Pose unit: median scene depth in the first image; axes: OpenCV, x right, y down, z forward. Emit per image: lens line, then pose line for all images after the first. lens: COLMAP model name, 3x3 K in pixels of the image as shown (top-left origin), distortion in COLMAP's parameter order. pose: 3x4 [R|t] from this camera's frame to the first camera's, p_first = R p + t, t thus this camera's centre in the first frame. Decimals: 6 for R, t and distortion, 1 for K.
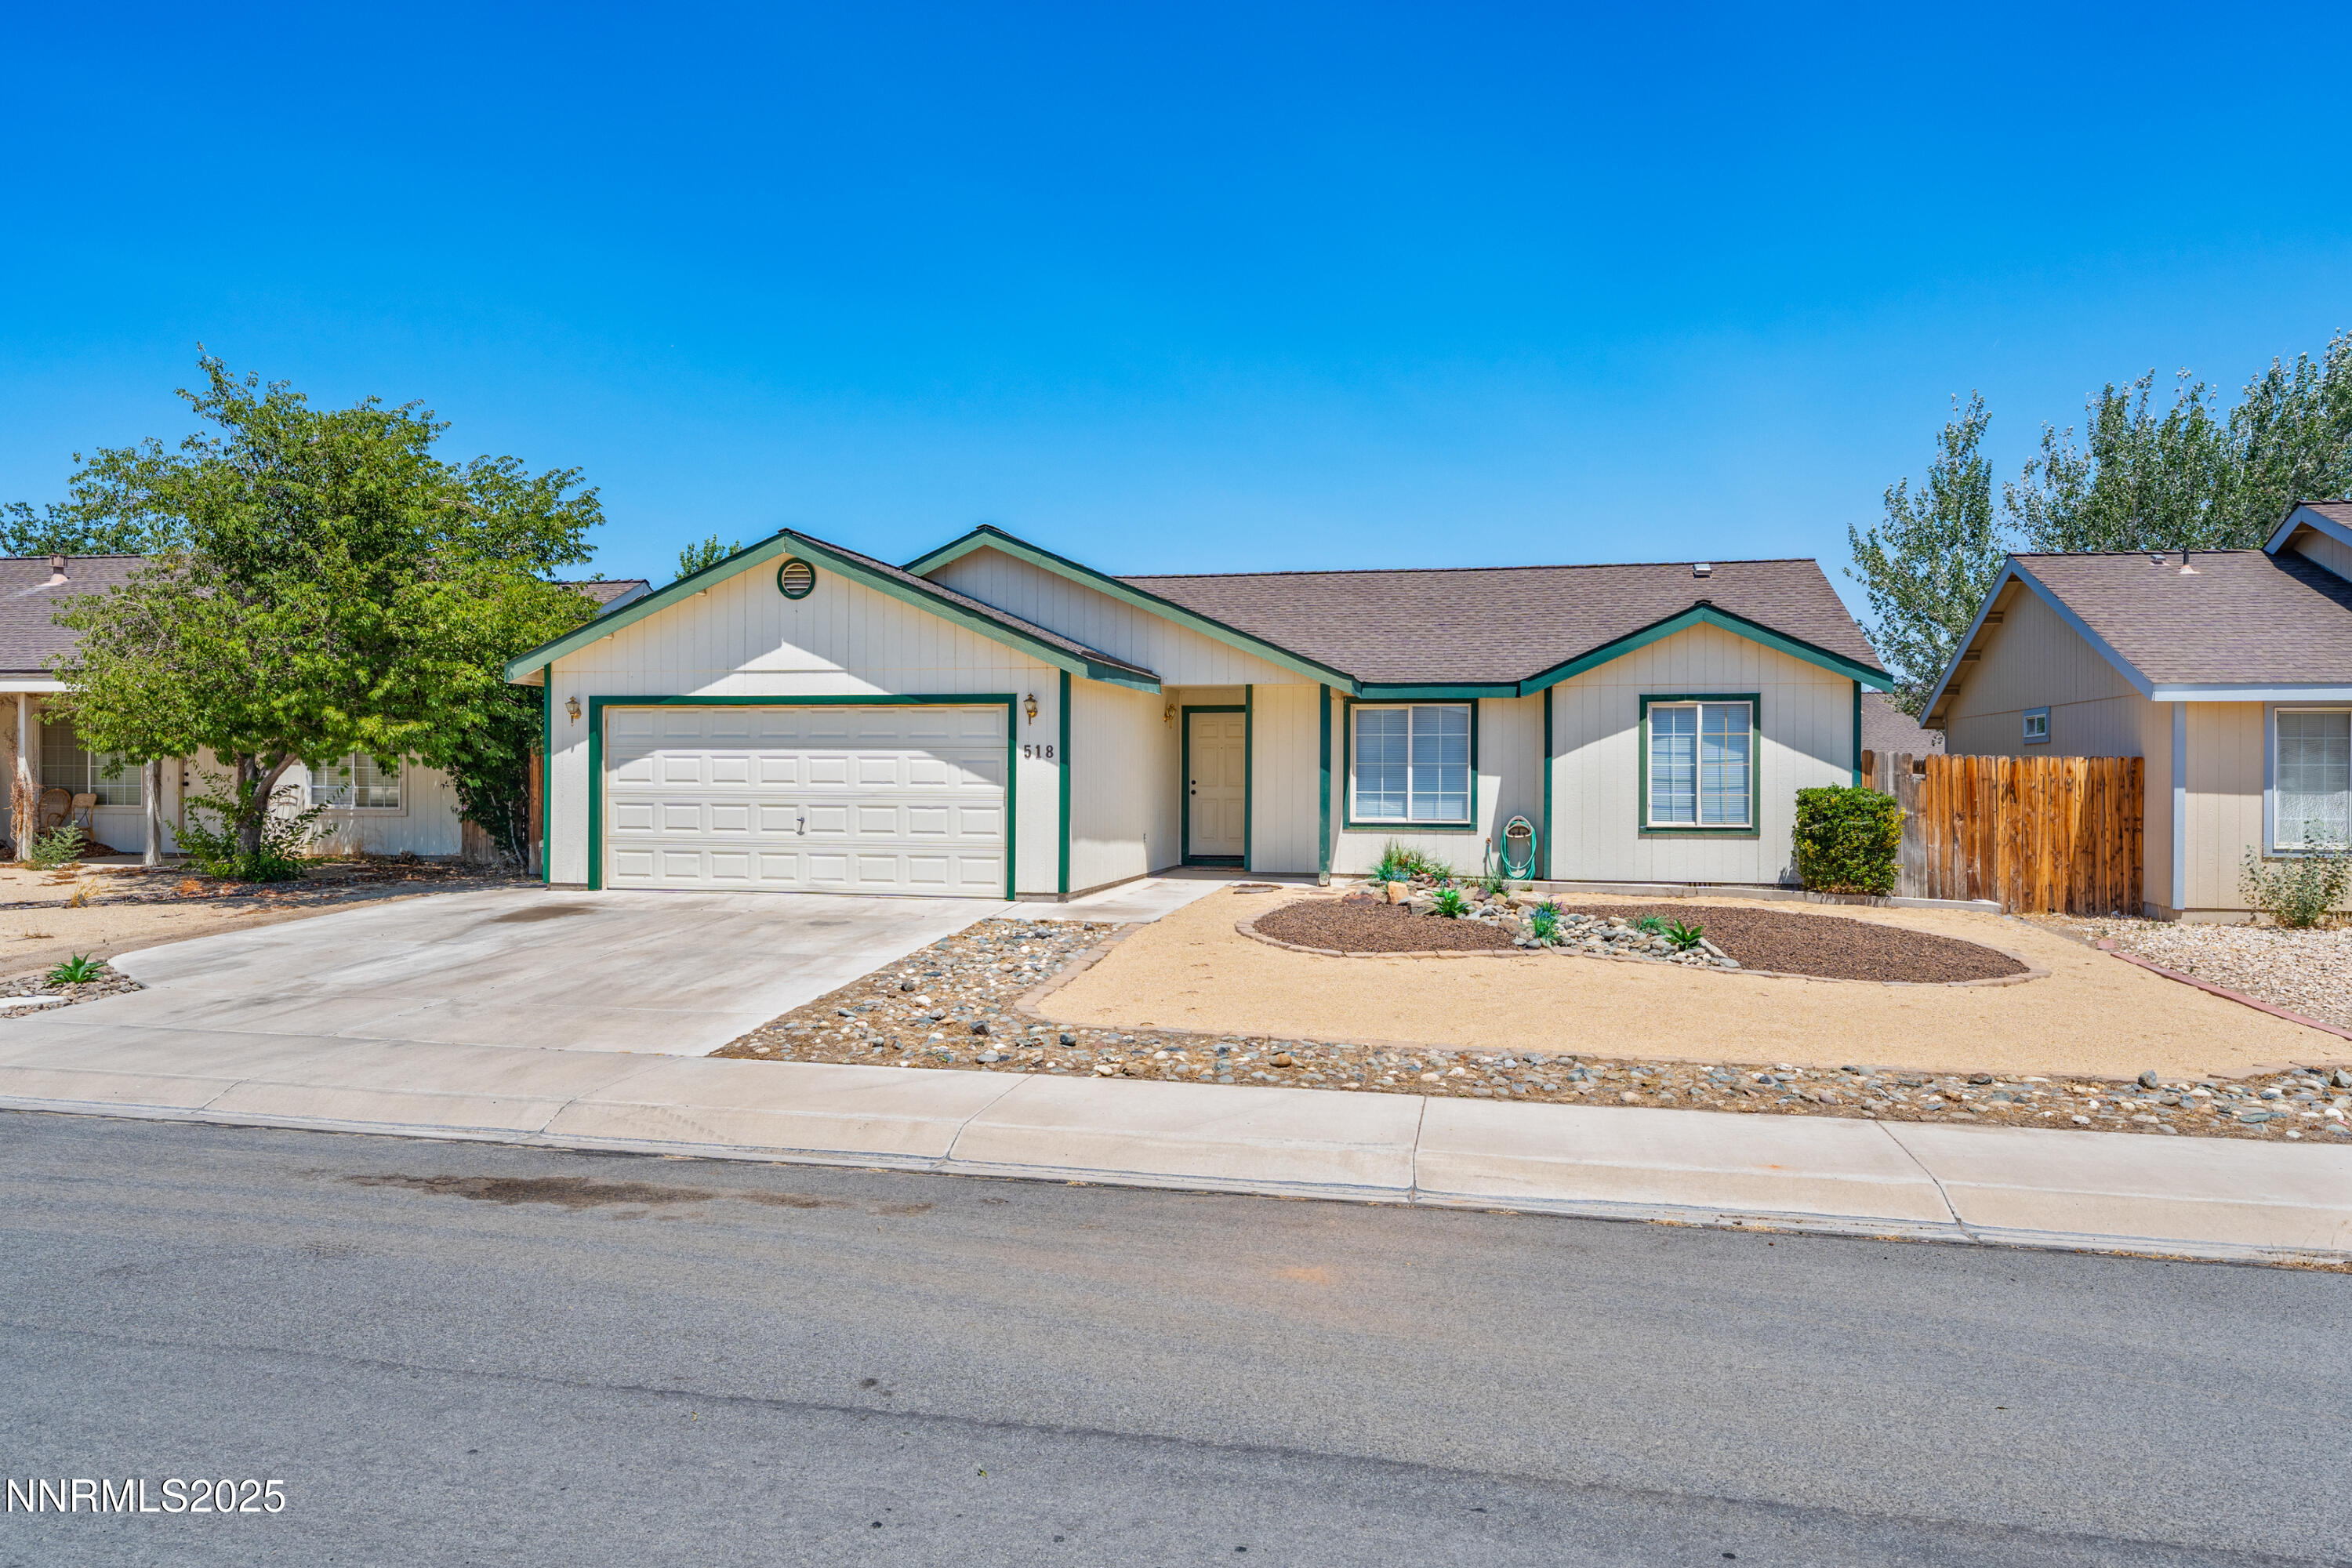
lens RADIAL K [[1618.3, 0, 1174.0], [0, 1618.3, 782.8], [0, 0, 1]] dist [0.001889, 0.001725]
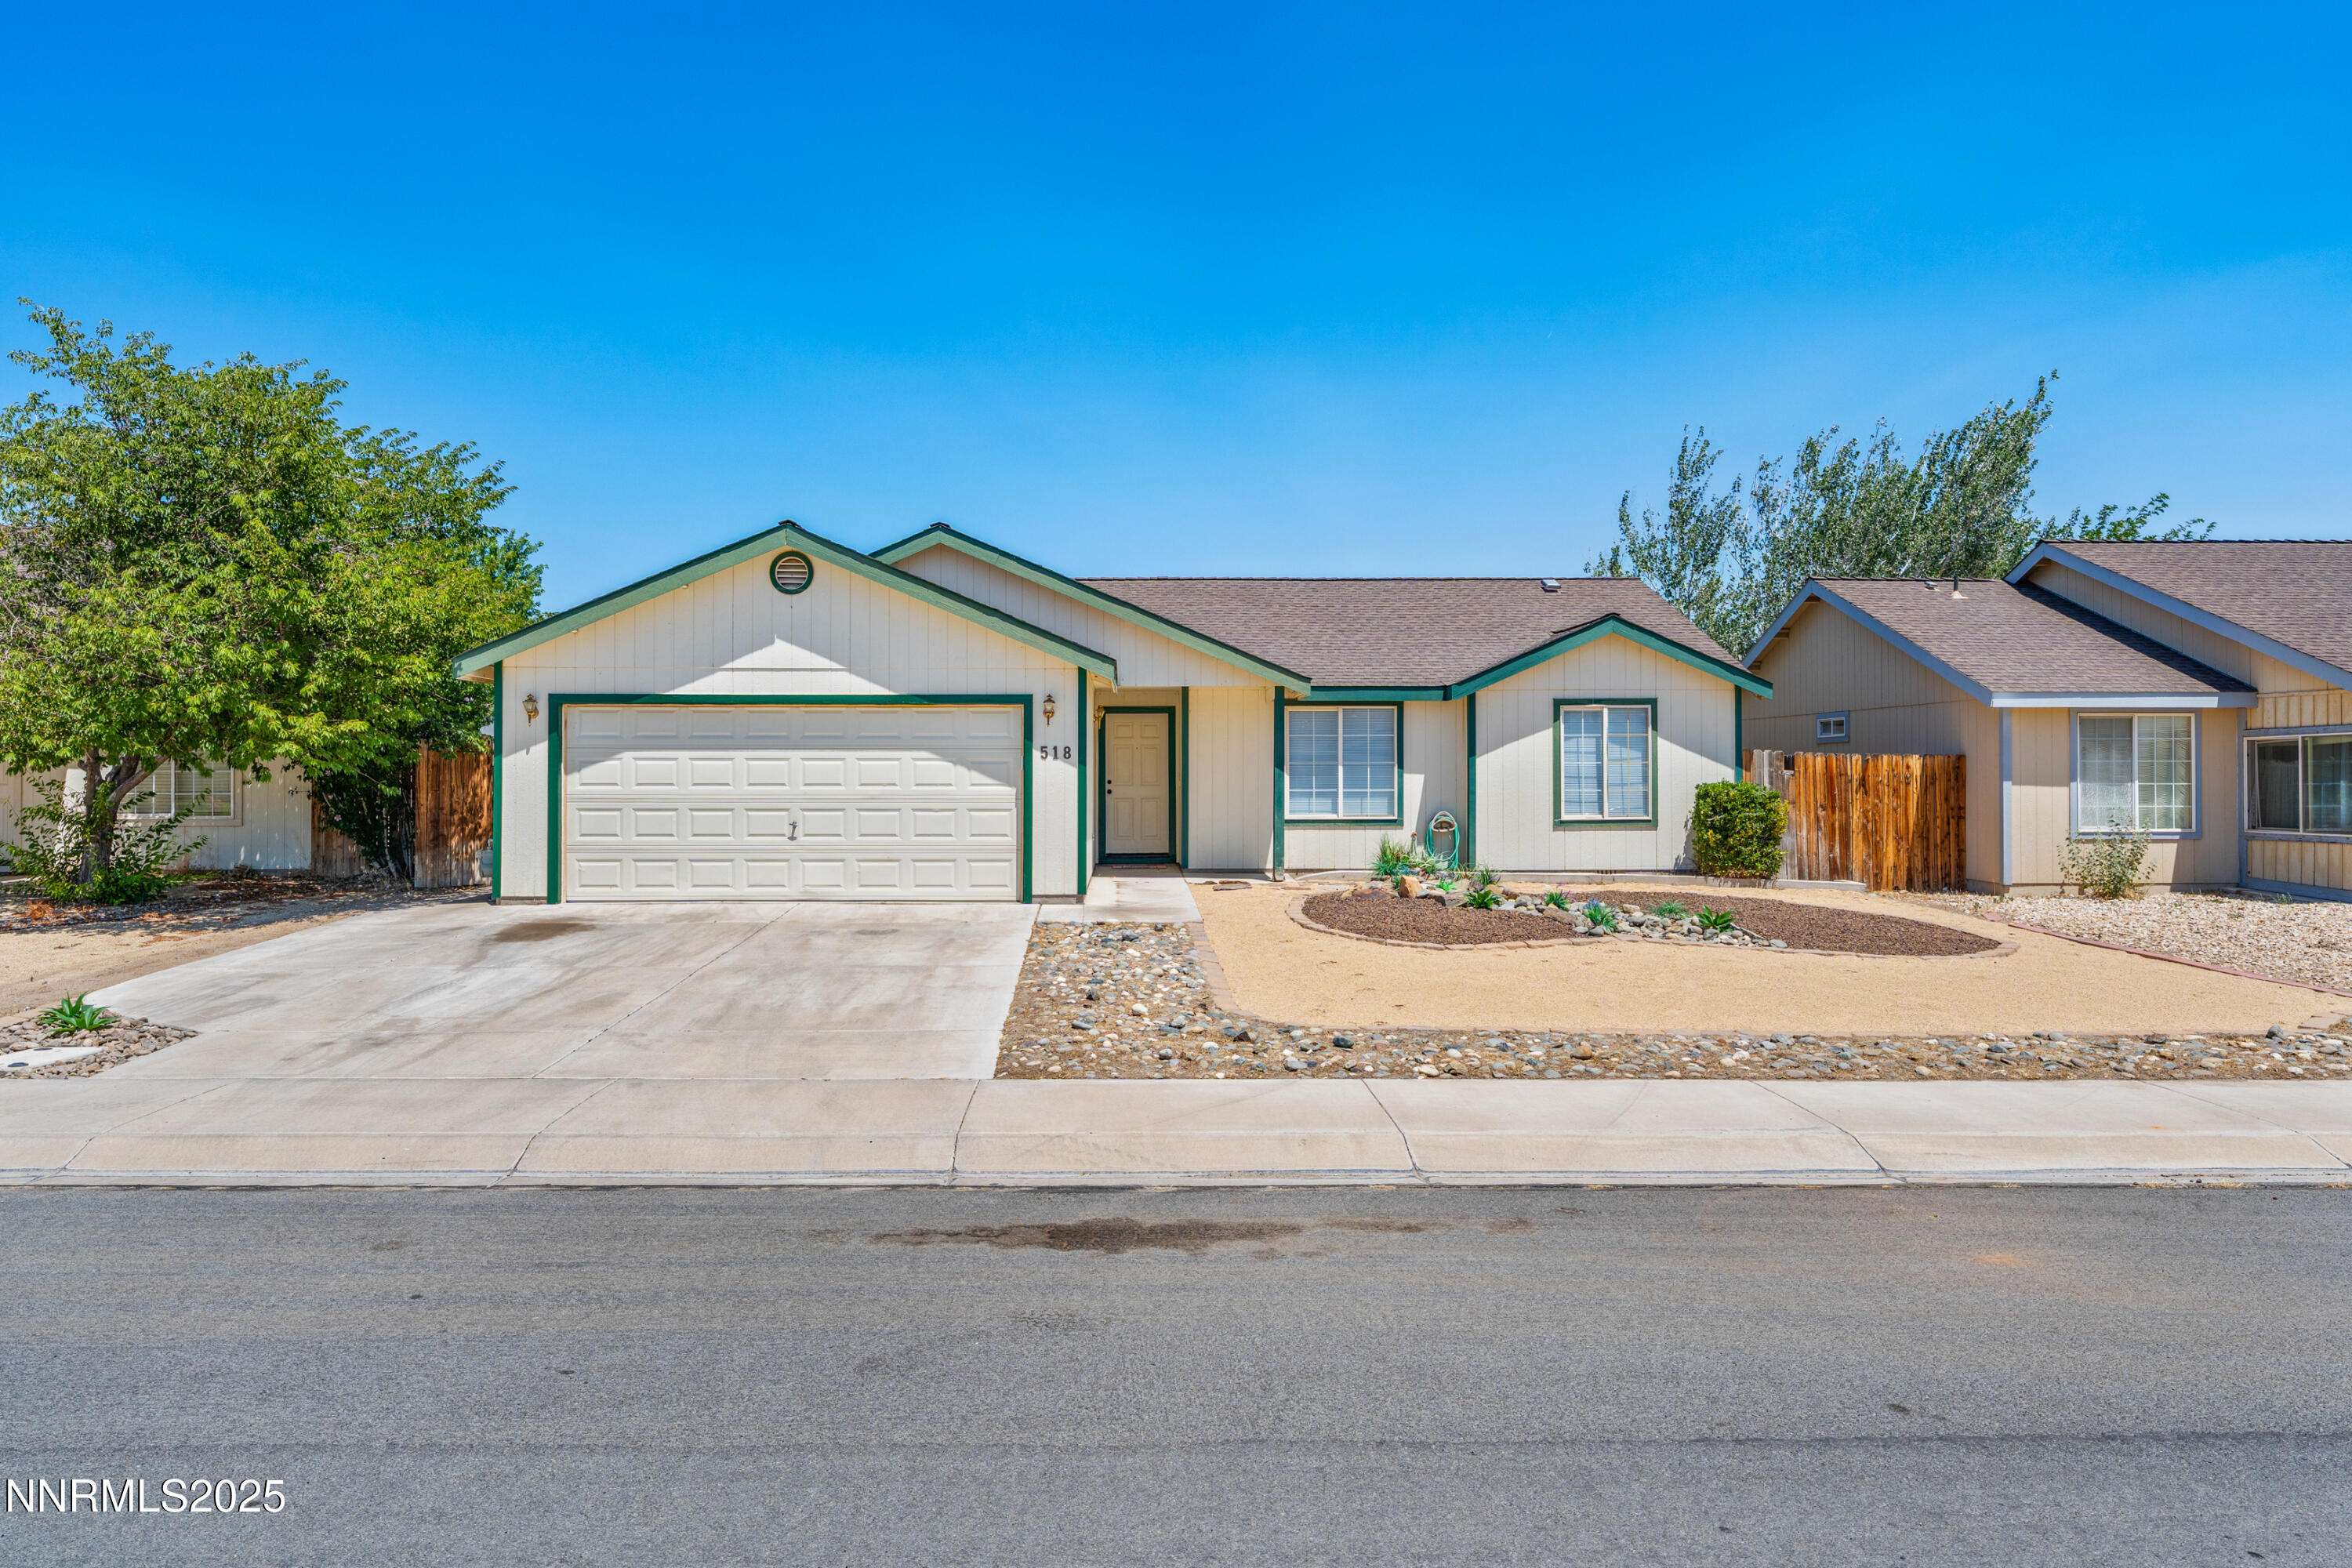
lens RADIAL K [[1549.2, 0, 1176.3], [0, 1549.2, 773.7], [0, 0, 1]] dist [0.008238, -0.005460]
pose [[0.970265, -0.005846, 0.241973, -0.234544], [0.006672, 0.999974, -0.002595, -0.003342], [-0.241952, 0.004133, 0.970280, 0.055476]]
